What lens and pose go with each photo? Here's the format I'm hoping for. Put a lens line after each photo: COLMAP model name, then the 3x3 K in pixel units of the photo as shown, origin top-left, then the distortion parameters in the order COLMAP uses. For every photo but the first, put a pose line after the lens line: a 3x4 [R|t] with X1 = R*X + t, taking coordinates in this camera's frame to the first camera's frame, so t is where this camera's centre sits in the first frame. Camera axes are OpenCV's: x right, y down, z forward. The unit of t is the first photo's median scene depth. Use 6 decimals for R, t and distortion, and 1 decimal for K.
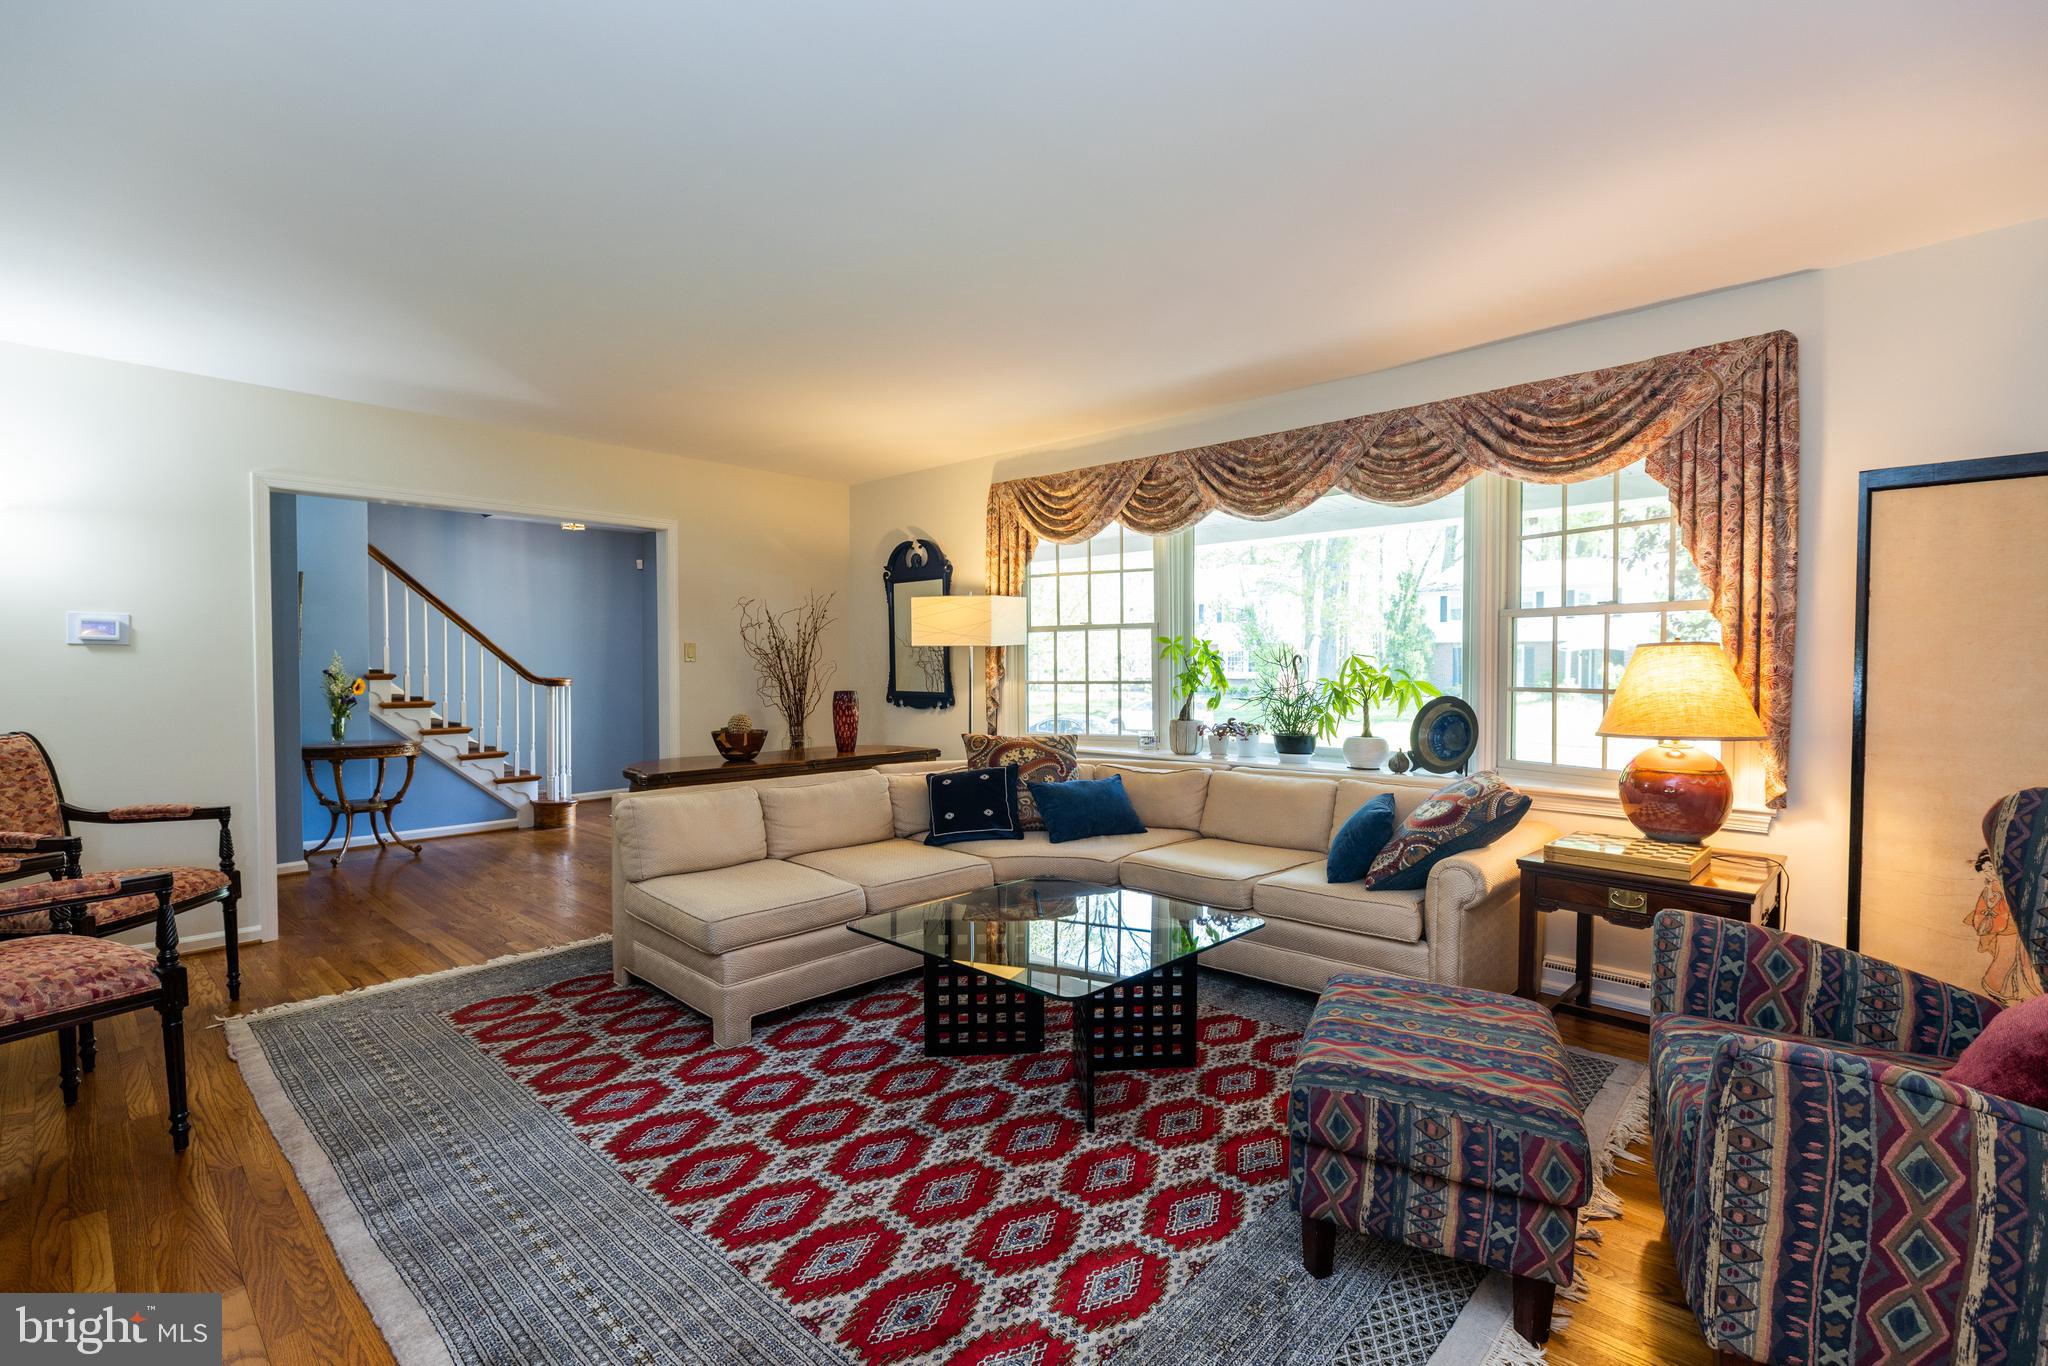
lens RADIAL K [[911.4, 0, 1031.7], [0, 911.4, 681.2], [0, 0, 1]] dist [0.001627, 0.000643]
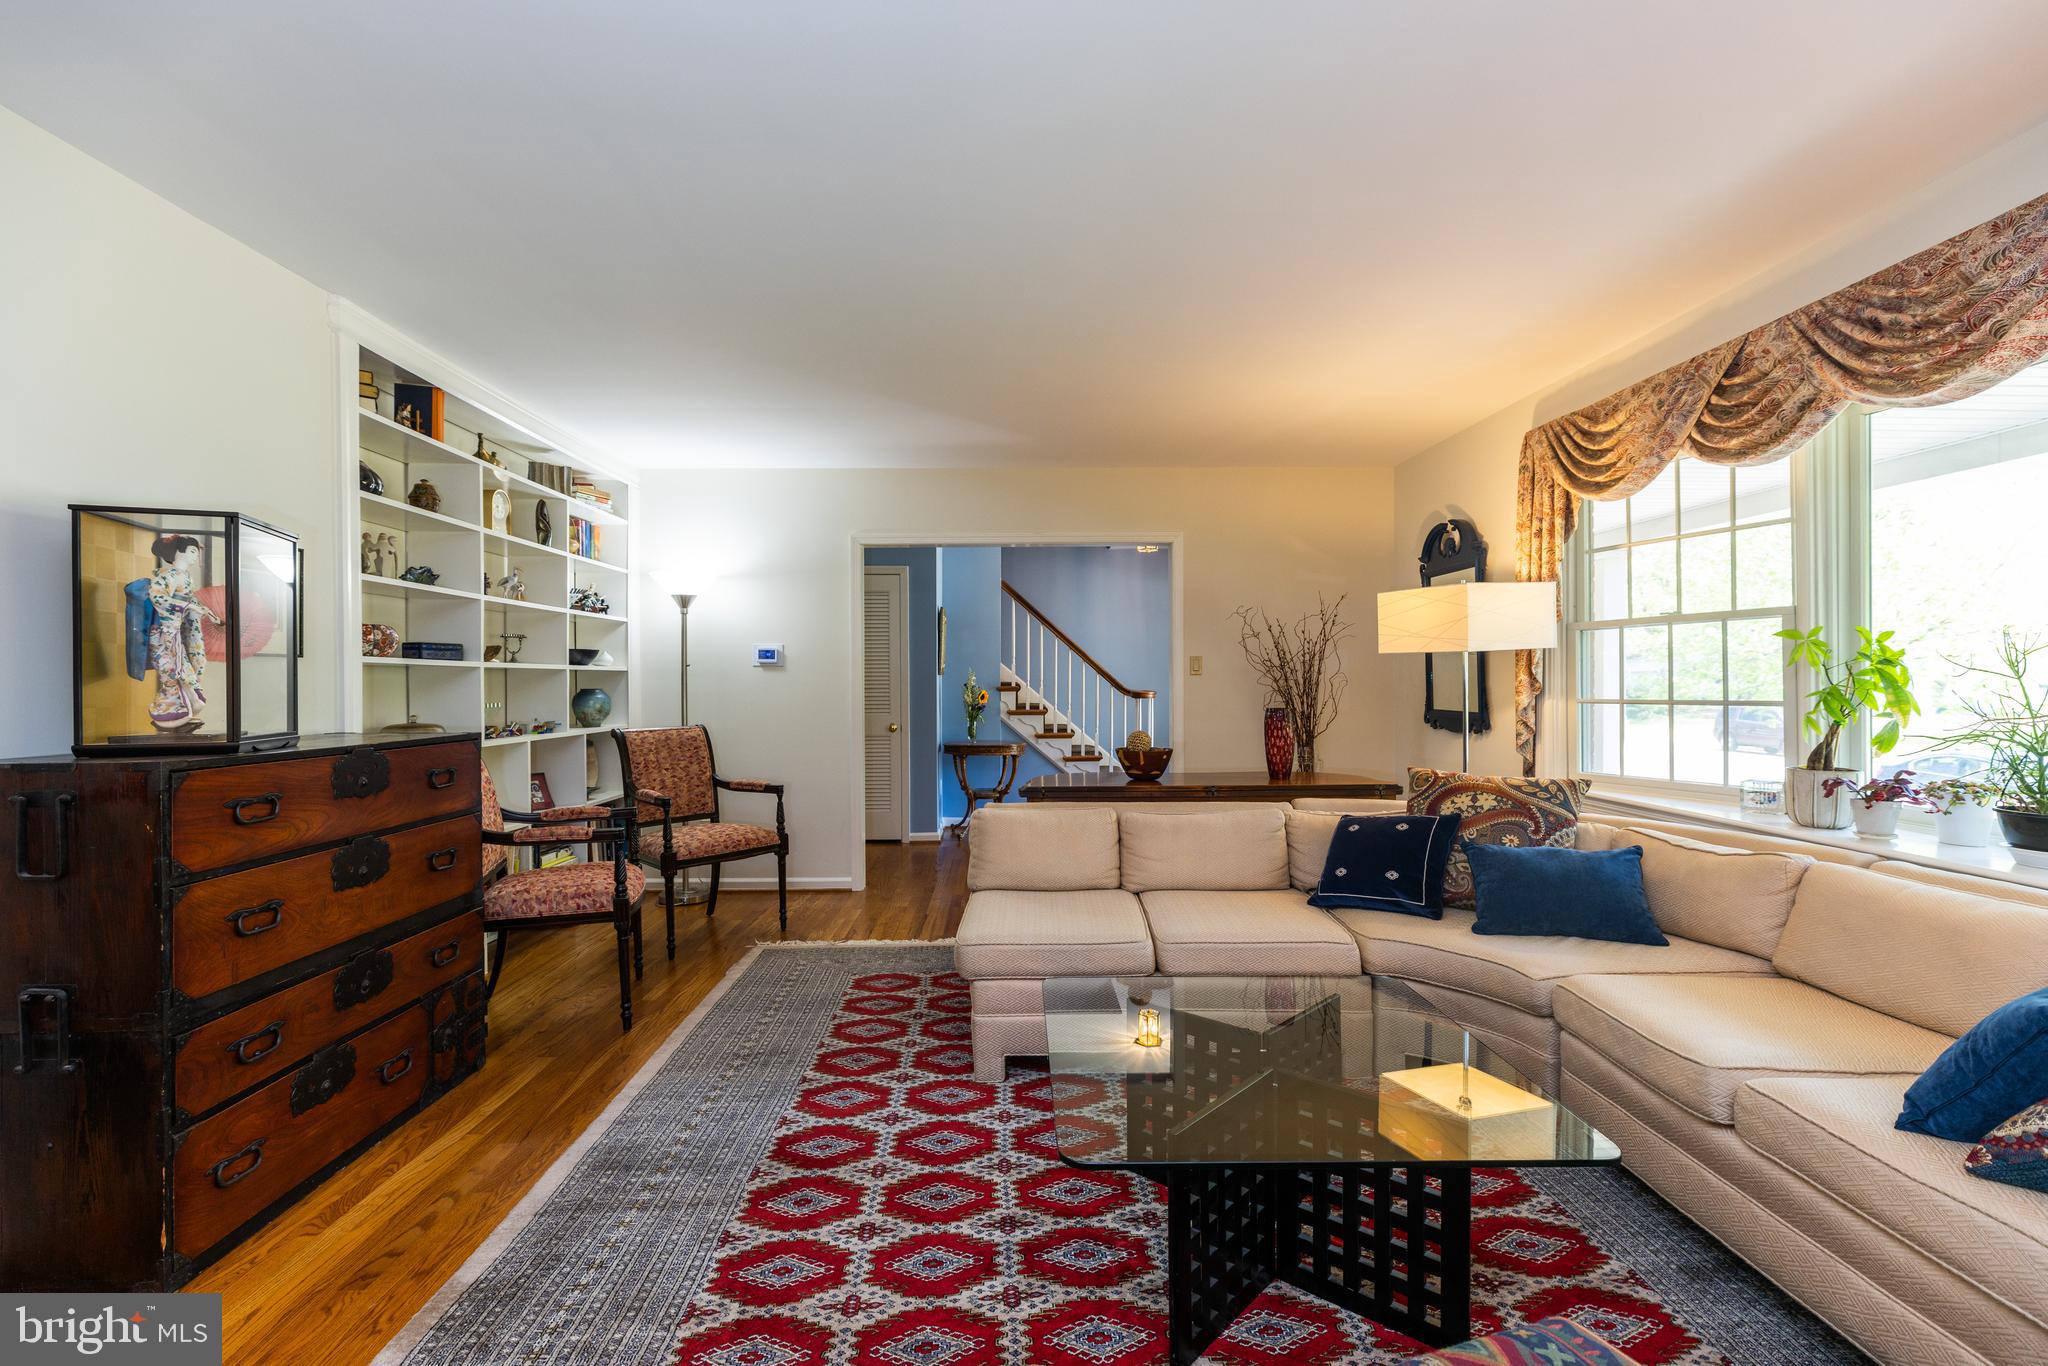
lens RADIAL K [[911.4, 0, 1024.4], [0, 911.4, 682.8], [0, 0, 1]] dist [0.001627, 0.000643]
pose [[0.699426, -0.000494, -0.714705, 0.262919], [-0.008021, 0.999931, -0.008542, -0.004129], [0.714660, 0.011707, 0.699374, 0.250566]]
